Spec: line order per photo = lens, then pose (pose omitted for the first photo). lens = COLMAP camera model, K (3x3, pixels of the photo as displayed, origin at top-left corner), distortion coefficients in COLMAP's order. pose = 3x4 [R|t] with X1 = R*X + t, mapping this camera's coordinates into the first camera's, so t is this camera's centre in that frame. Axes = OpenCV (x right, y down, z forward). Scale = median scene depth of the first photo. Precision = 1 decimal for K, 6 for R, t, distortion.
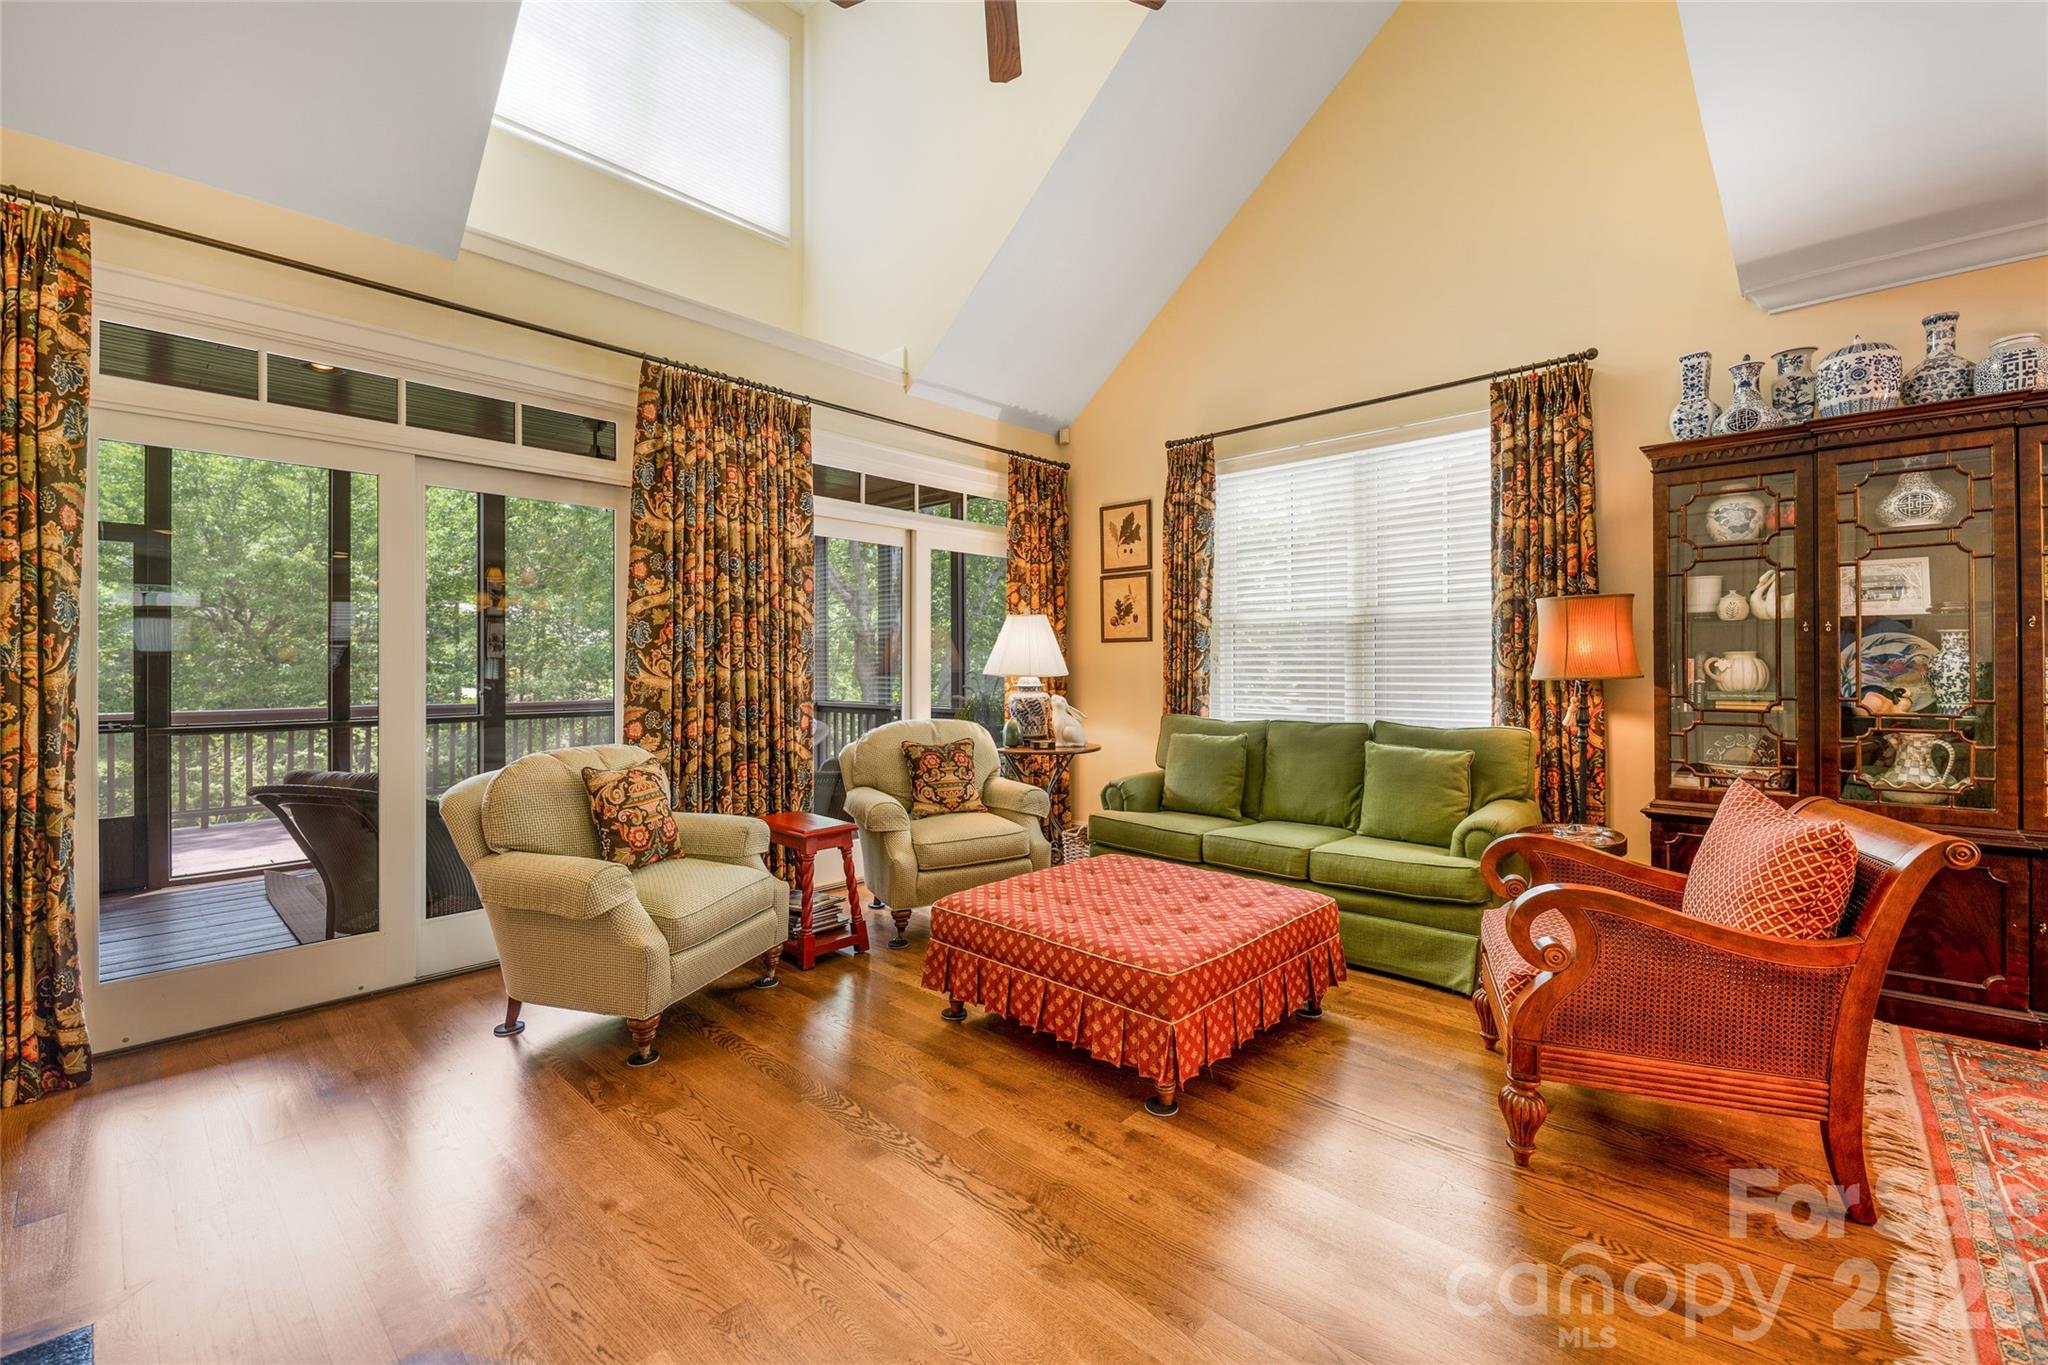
lens RADIAL K [[851.4, 0, 1033.3], [0, 851.4, 659.4], [0, 0, 1]] dist [0.021216, -0.011709]
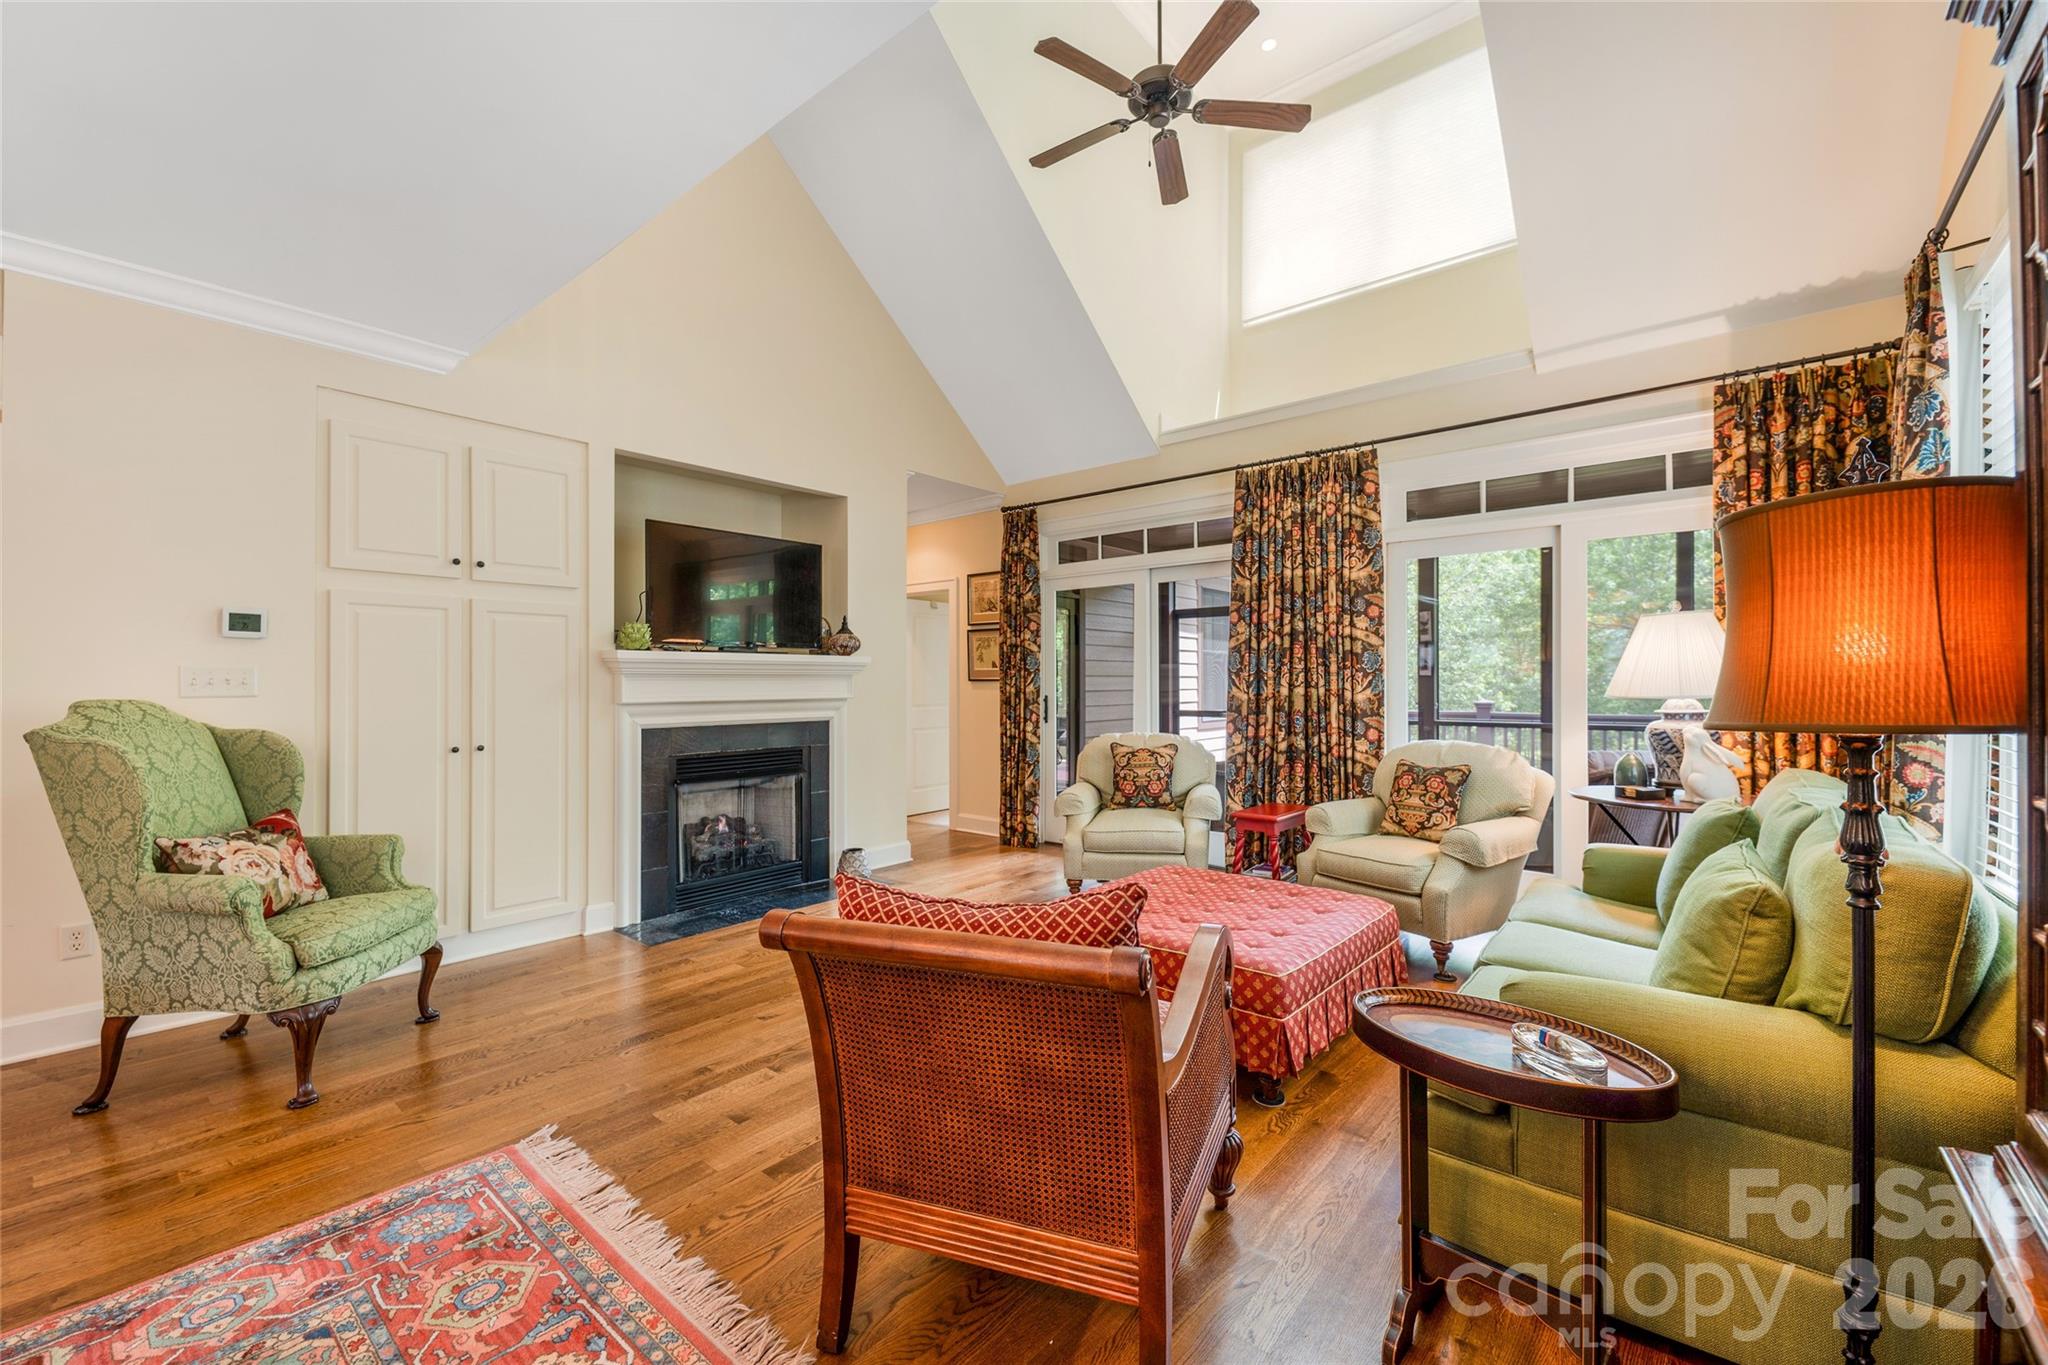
lens RADIAL K [[831.4, 0, 1028.4], [0, 831.4, 673.9], [0, 0, 1]] dist [0.023146, -0.010014]
pose [[0.051034, -0.008132, -0.998664, 0.848393], [0.012384, 0.999895, -0.007509, -0.002887], [0.998620, -0.011985, 0.051130, 0.534142]]
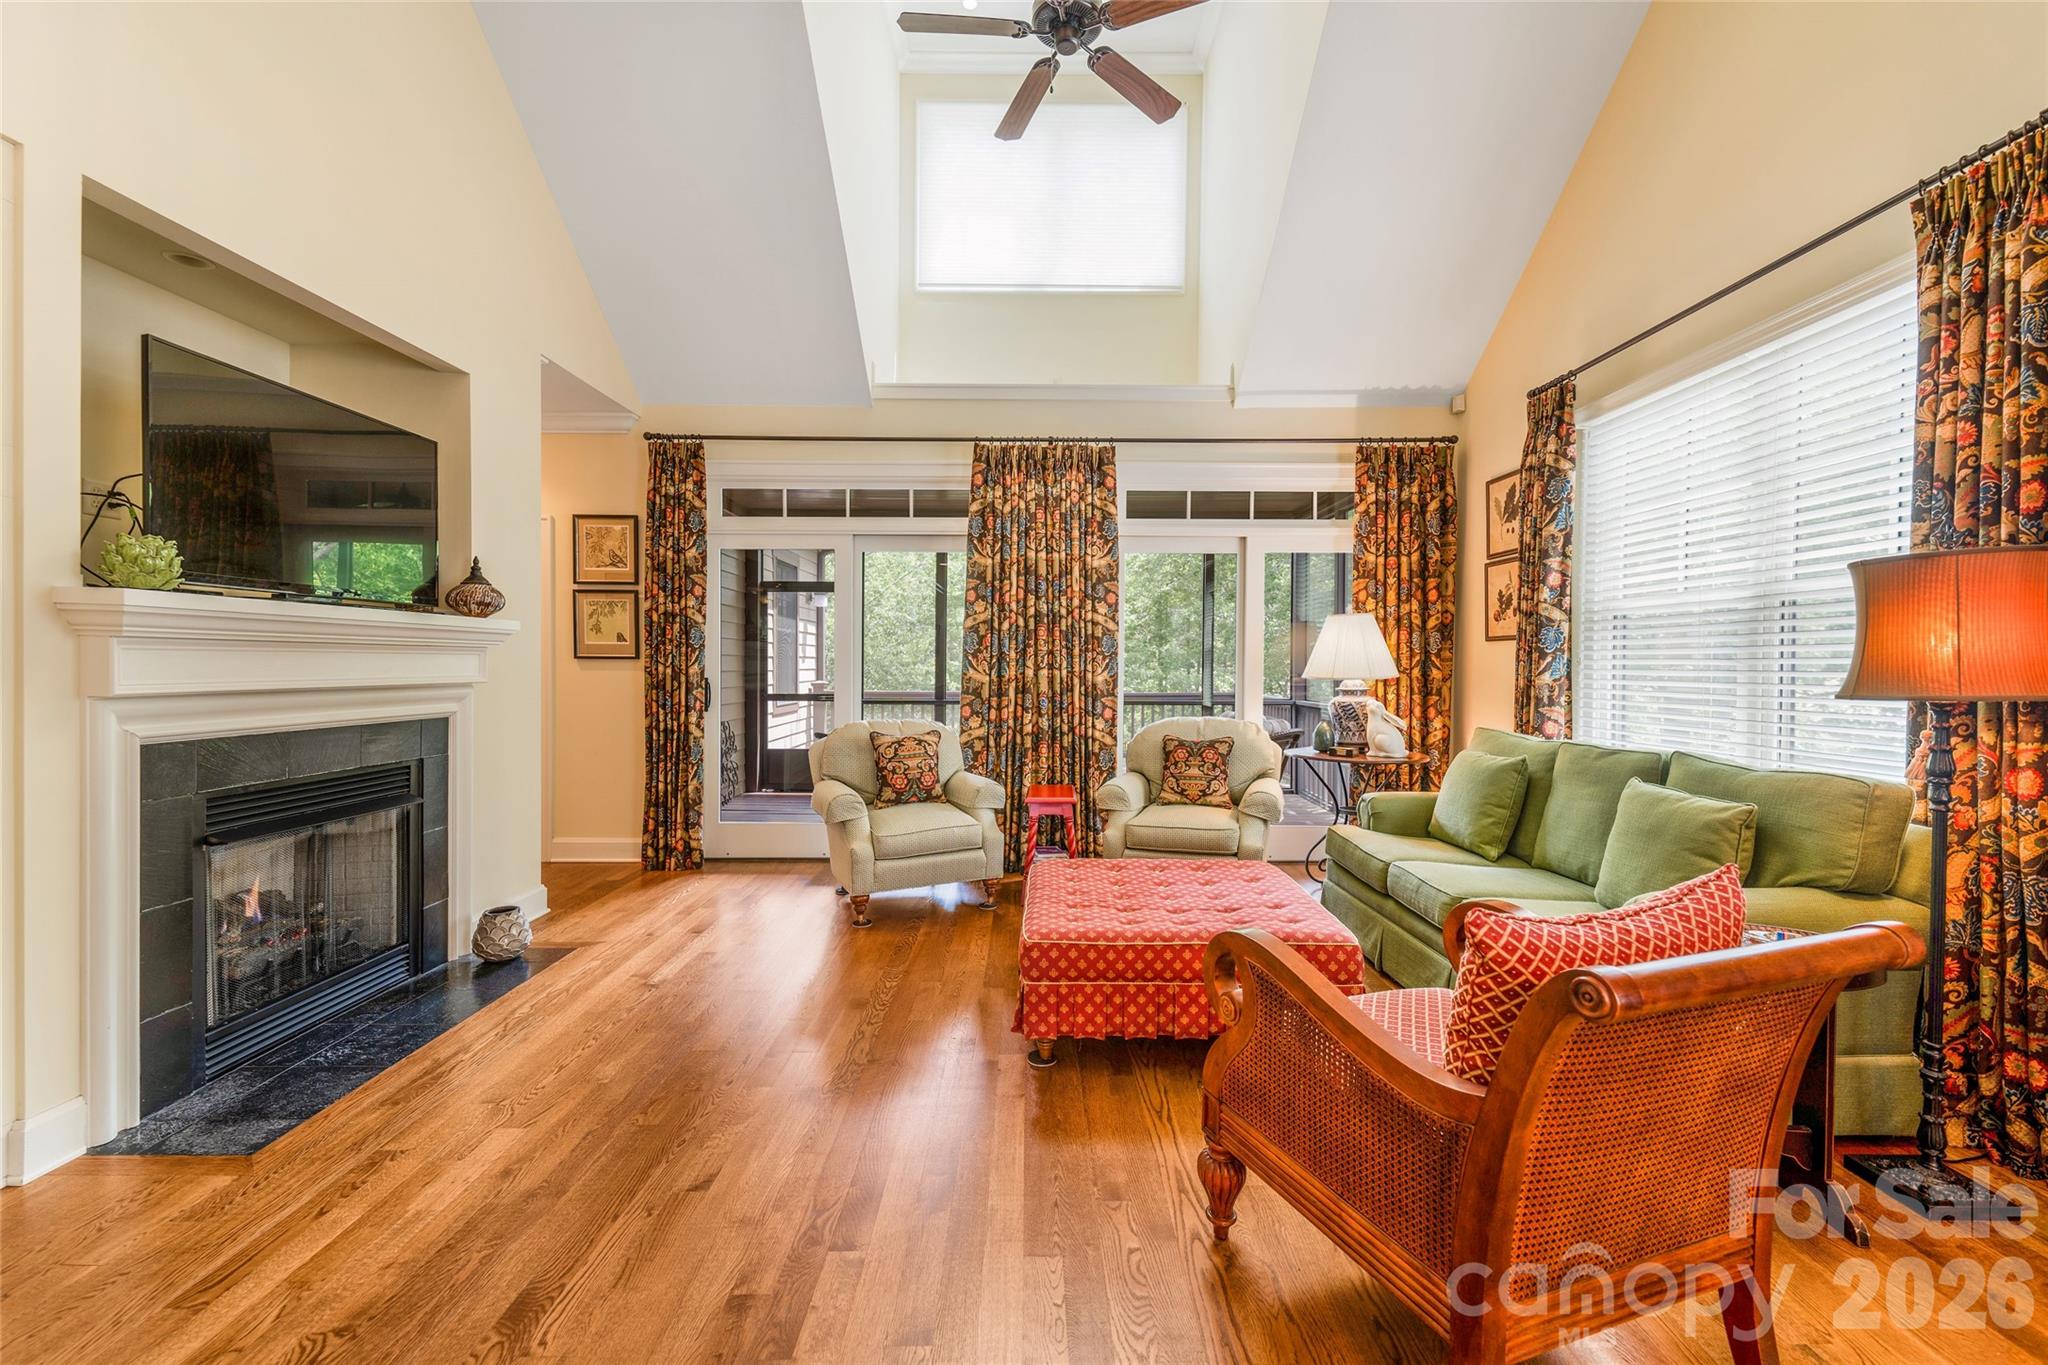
lens RADIAL K [[837.5, 0, 1032.2], [0, 837.5, 671.3], [0, 0, 1]] dist [0.011166, -0.000464]
pose [[0.678725, 0.011851, -0.734296, 0.552705], [-0.000583, 0.999878, 0.015598, -0.003676], [0.734392, -0.010158, 0.678650, 0.141185]]
